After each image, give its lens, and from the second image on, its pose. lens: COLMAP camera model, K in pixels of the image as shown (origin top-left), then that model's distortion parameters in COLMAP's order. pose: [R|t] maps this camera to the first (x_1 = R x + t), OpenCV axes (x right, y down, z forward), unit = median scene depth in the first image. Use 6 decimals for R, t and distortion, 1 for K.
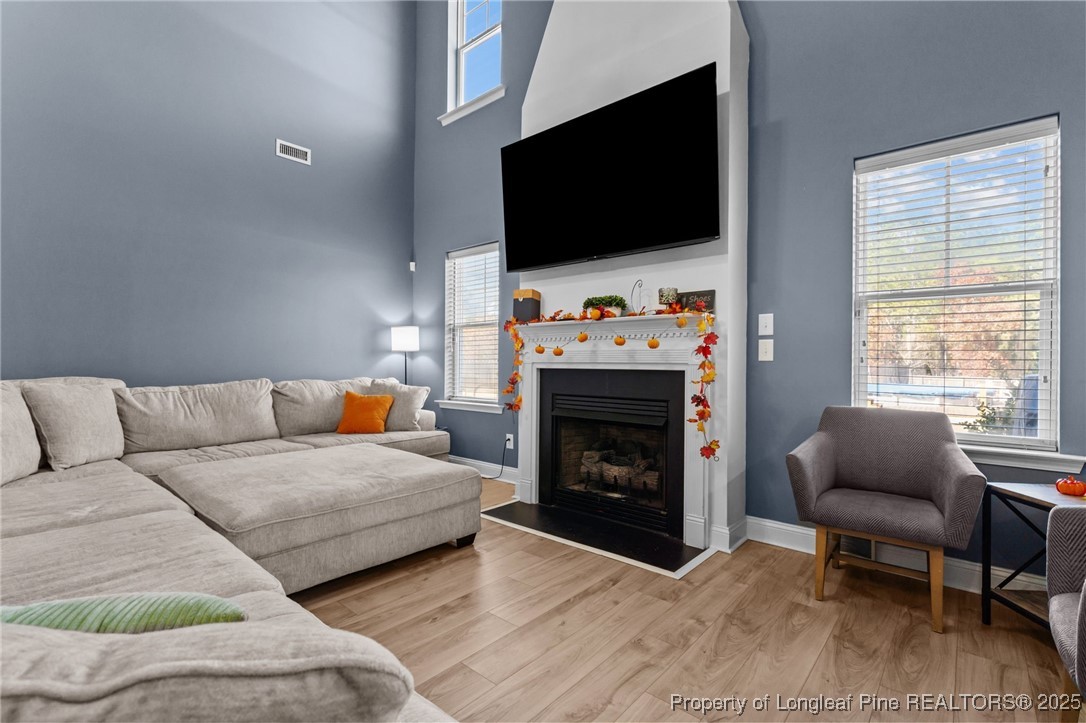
lens RADIAL K [[491.0, 0, 541.5], [0, 491.0, 360.8], [0, 0, 1]] dist [-0.006140, 0.002940]
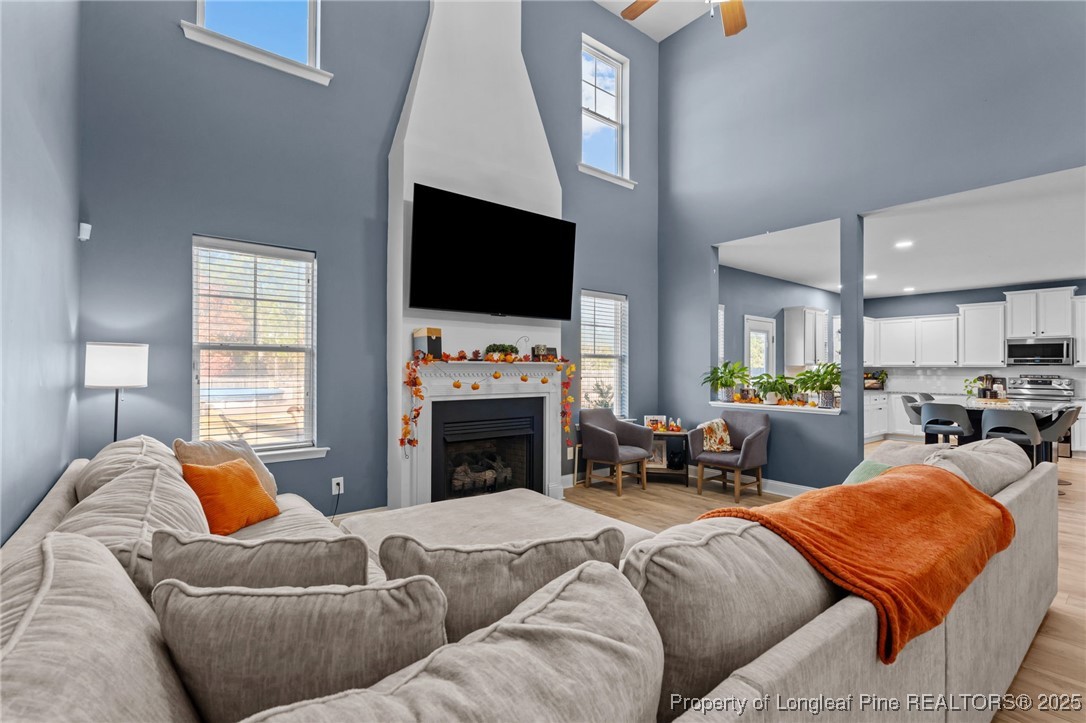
lens RADIAL K [[491.0, 0, 540.6], [0, 491.0, 362.6], [0, 0, 1]] dist [-0.006140, 0.002940]
pose [[0.180689, 0.004688, 0.983529, -1.087548], [-0.008085, 0.999962, -0.003281, -0.072085], [-0.983507, -0.007359, 0.180720, 0.606726]]
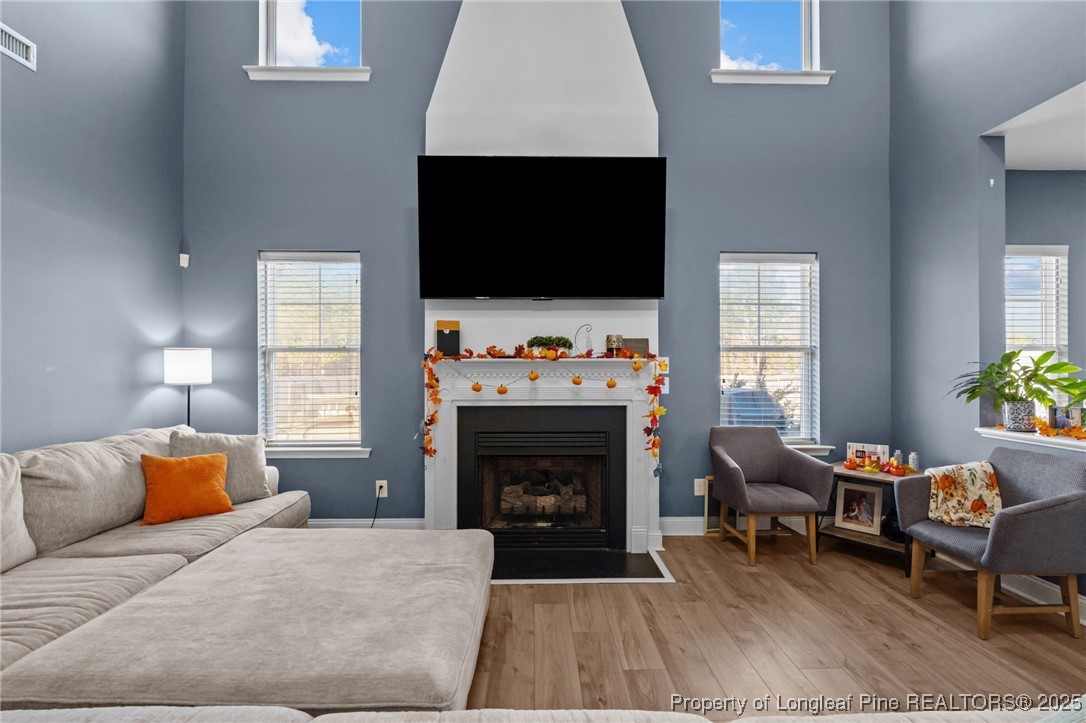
lens RADIAL K [[491.0, 0, 539.2], [0, 491.0, 365.2], [0, 0, 1]] dist [-0.006140, 0.002940]
pose [[0.740724, -0.005899, 0.671783, -0.546727], [0.002559, 0.999979, 0.005959, -0.070974], [-0.671804, -0.002695, 0.740724, 0.225622]]
